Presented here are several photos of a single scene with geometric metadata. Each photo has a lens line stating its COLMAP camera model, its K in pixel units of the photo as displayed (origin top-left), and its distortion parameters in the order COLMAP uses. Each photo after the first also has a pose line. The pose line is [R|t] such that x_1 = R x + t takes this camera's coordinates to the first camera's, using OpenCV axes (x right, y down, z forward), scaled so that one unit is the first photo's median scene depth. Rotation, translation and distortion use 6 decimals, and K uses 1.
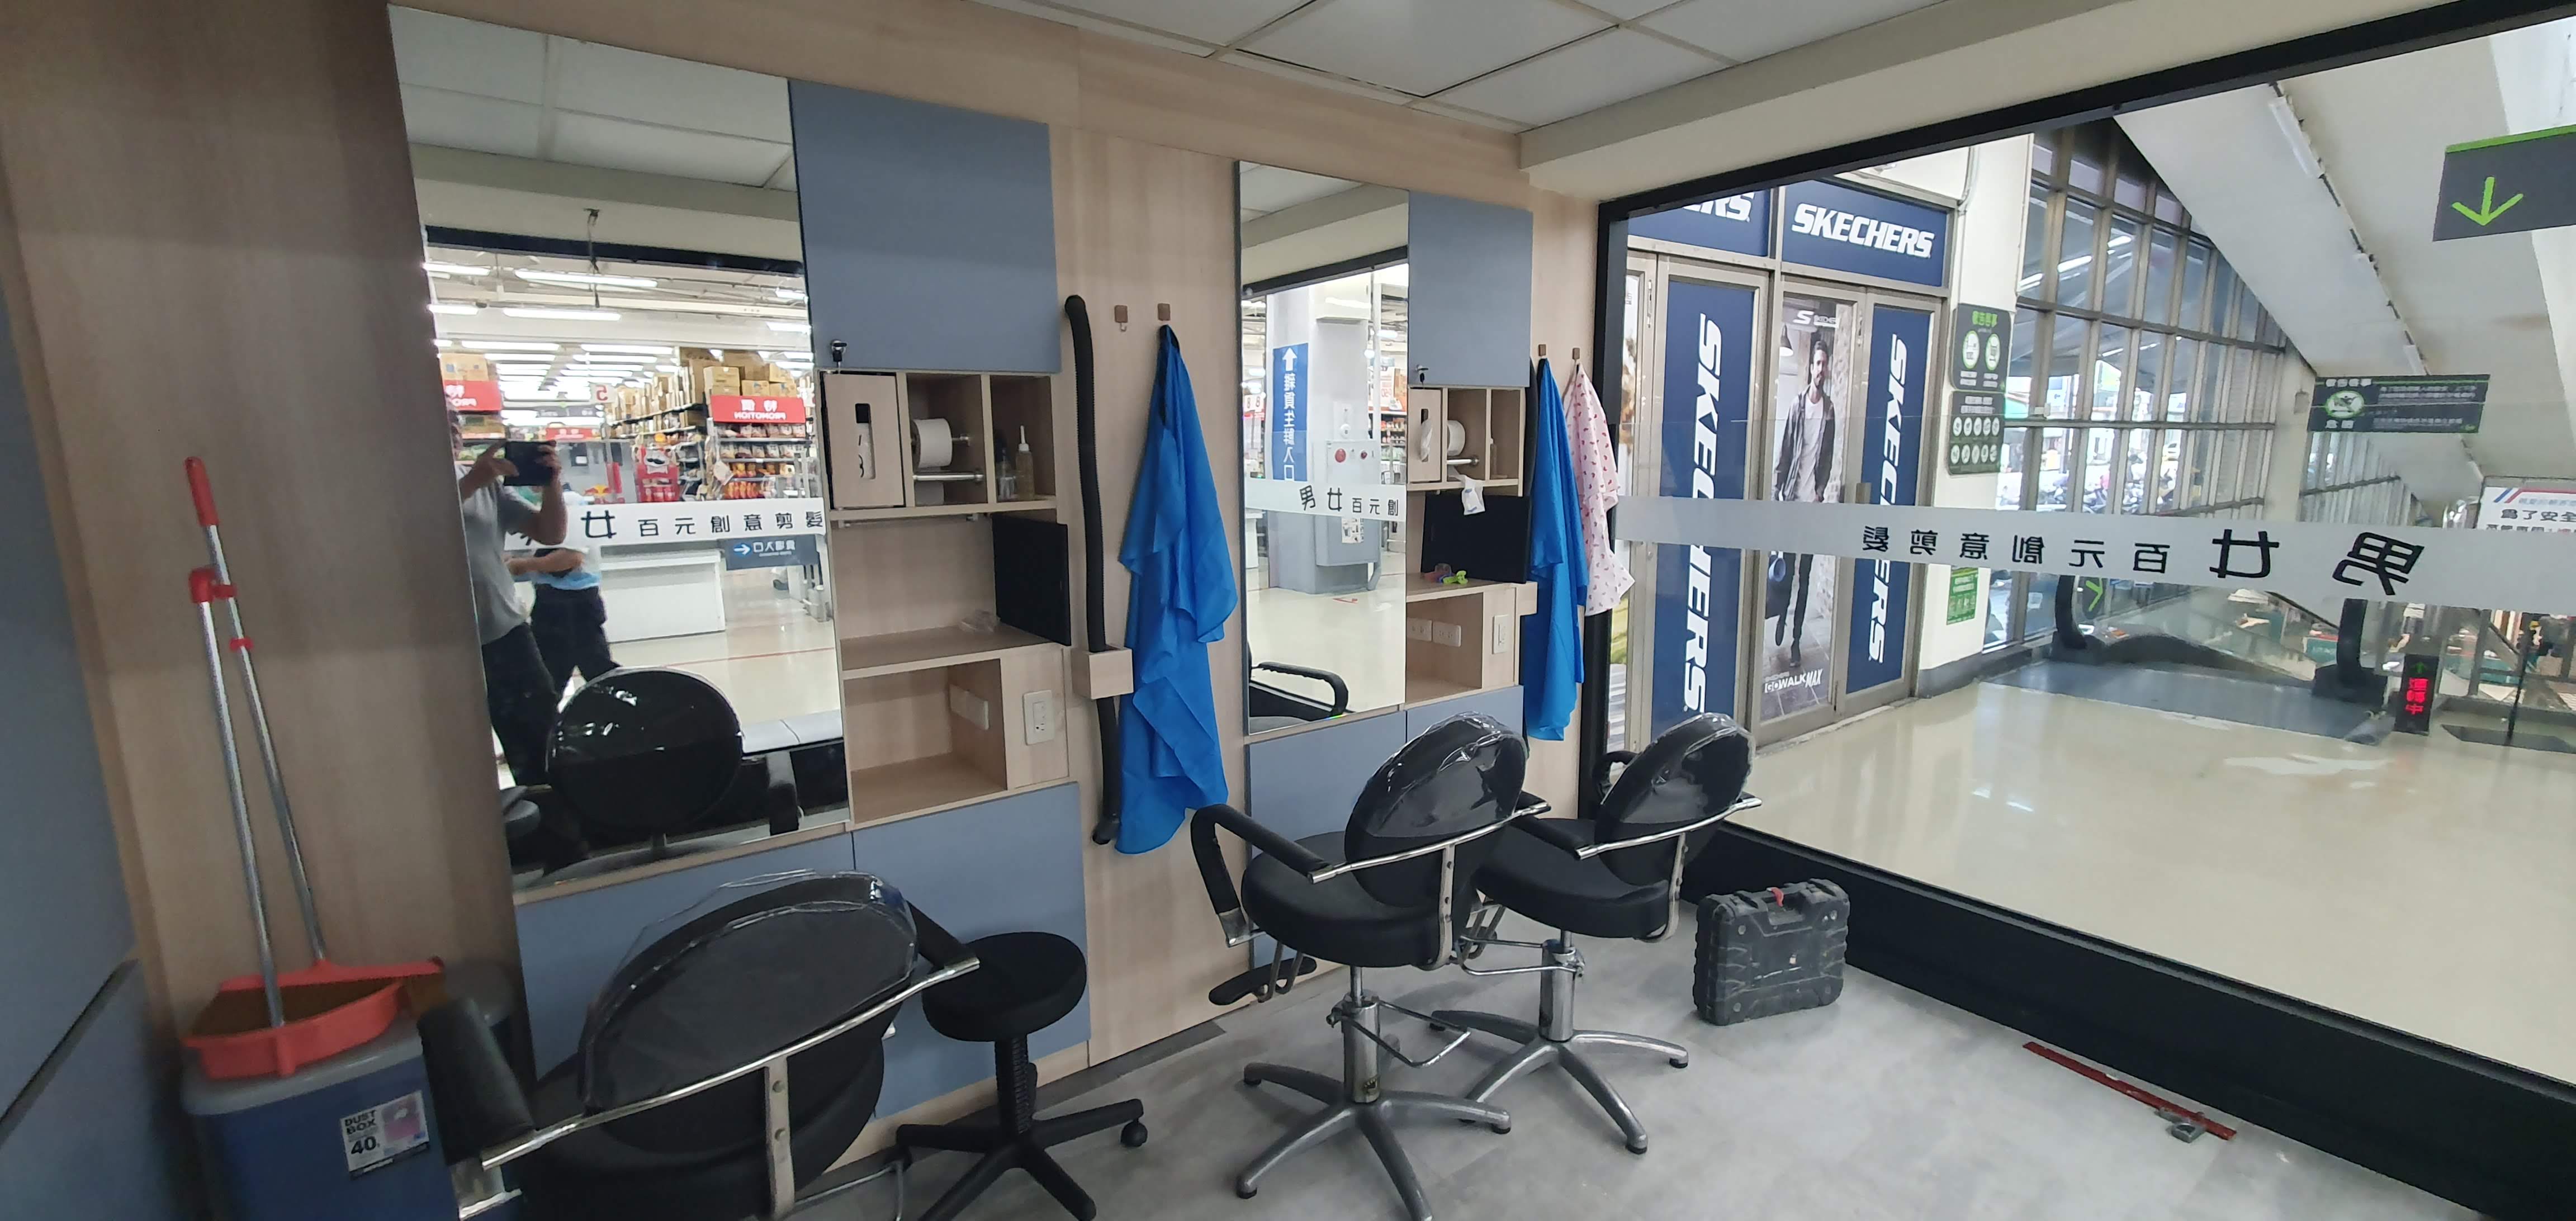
lens RADIAL K [[1003.2, 0, 1288.0], [0, 1003.2, 610.5], [0, 0, 1]] dist [0.000584, 0.000144]
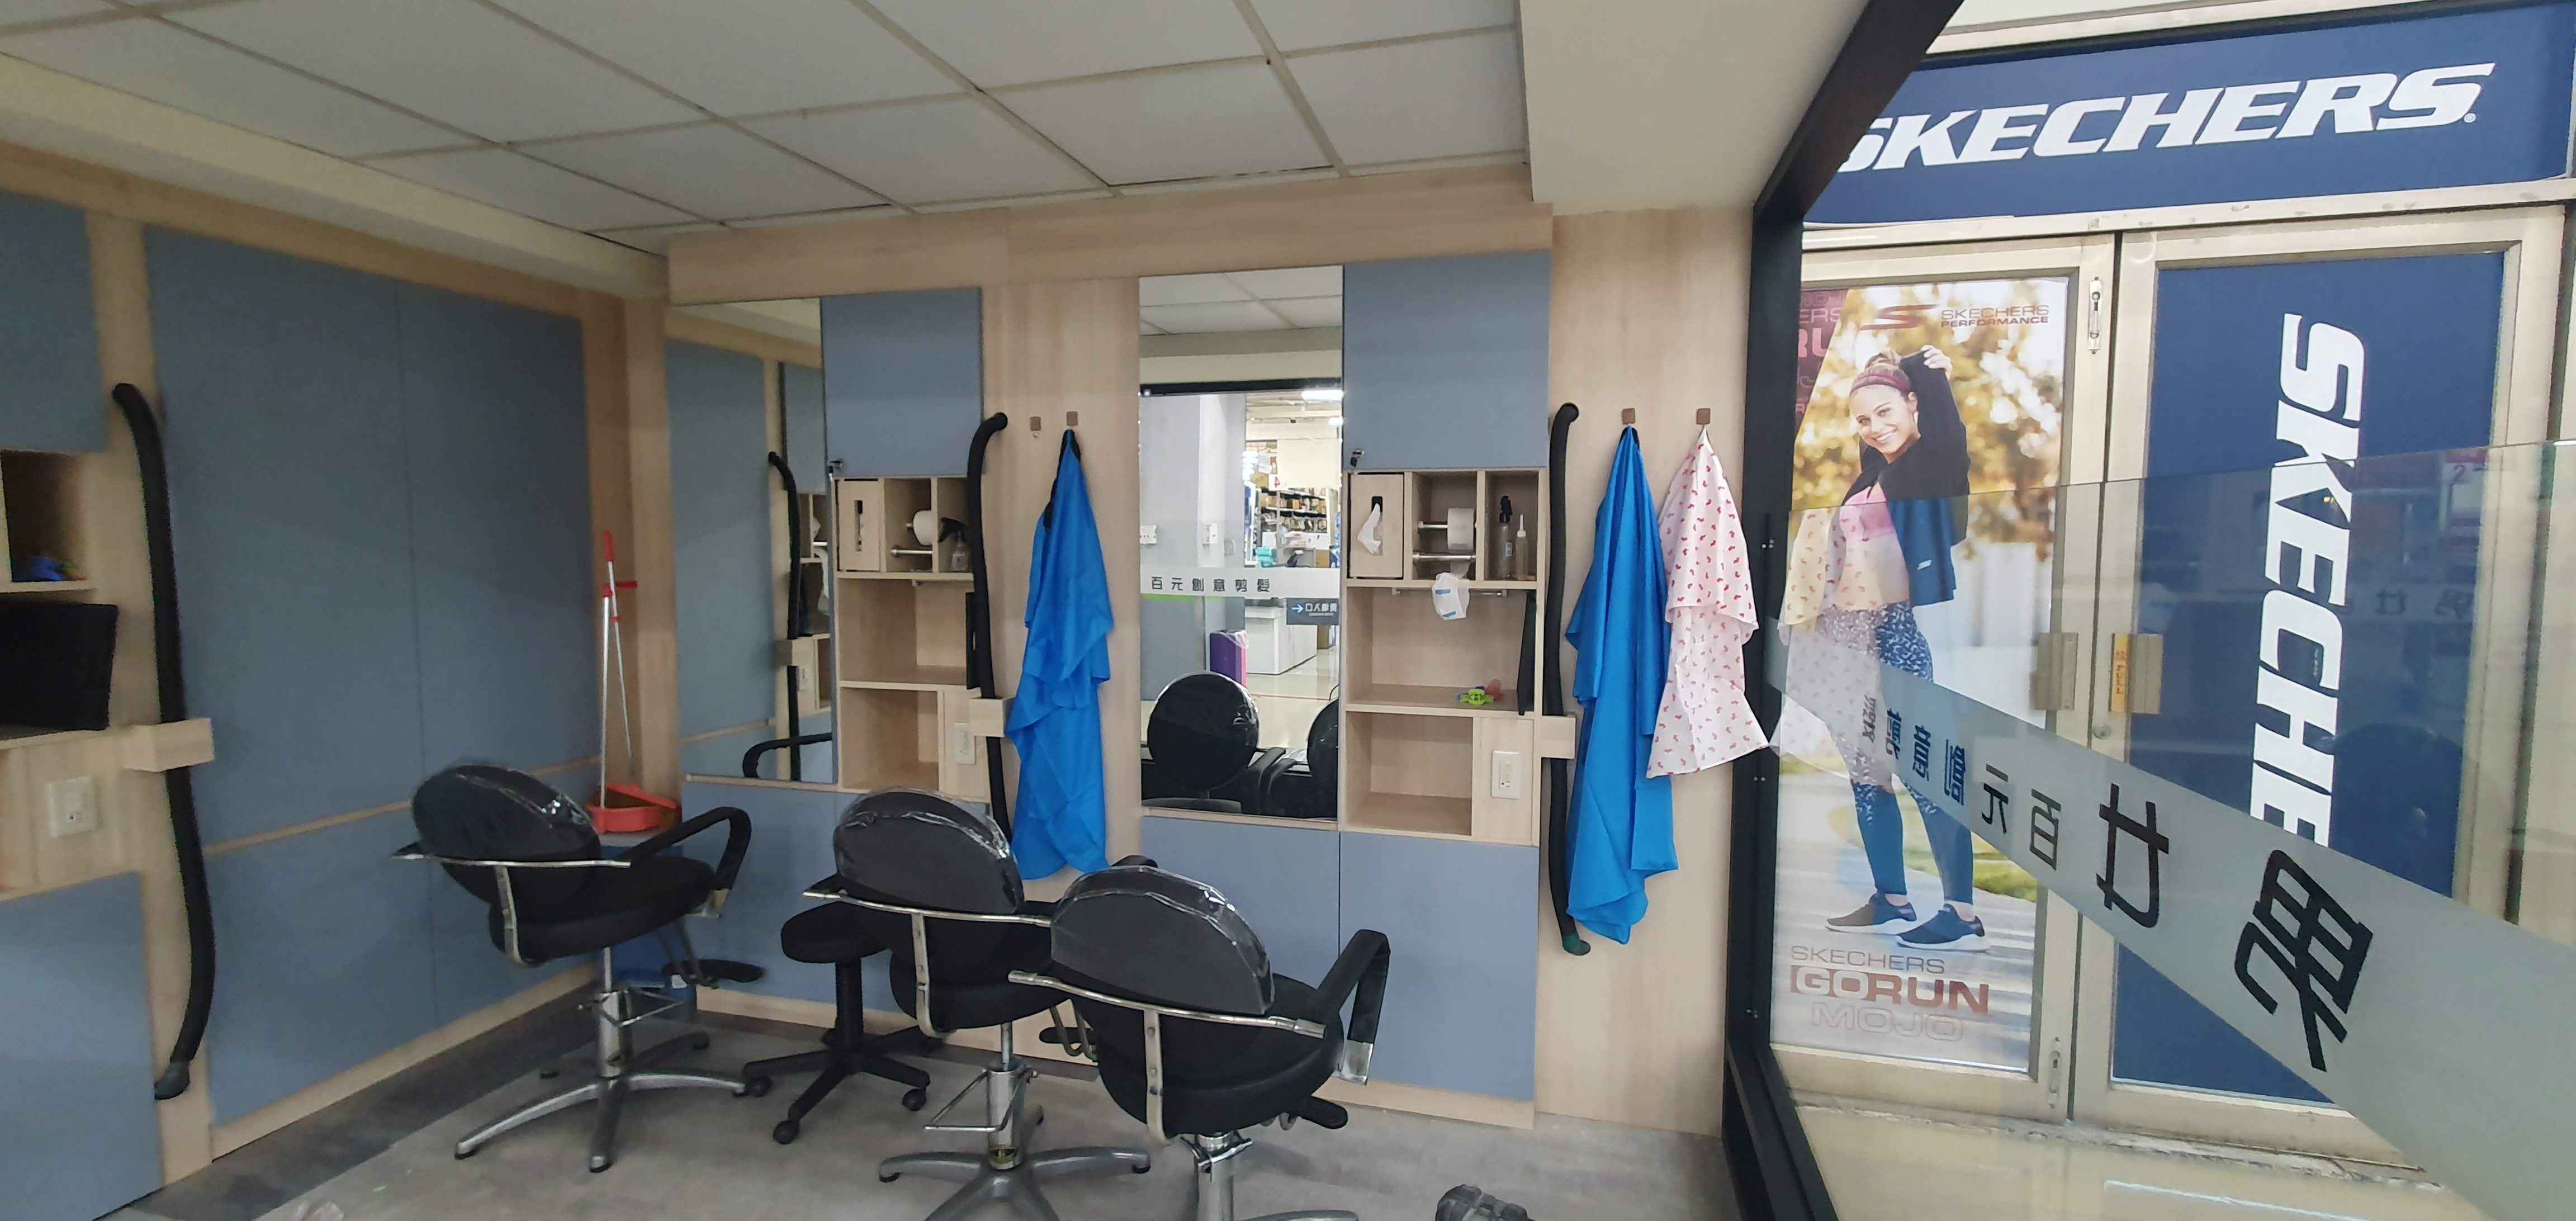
lens RADIAL K [[1027.1, 0, 1294.5], [0, 1027.1, 600.5], [0, 0, 1]] dist [0.003030, 0.000533]
pose [[0.638665, 0.069513, -0.766338, 0.502976], [-0.138069, 0.990101, -0.025257, -0.048016], [0.756996, 0.121938, 0.641941, 0.234263]]
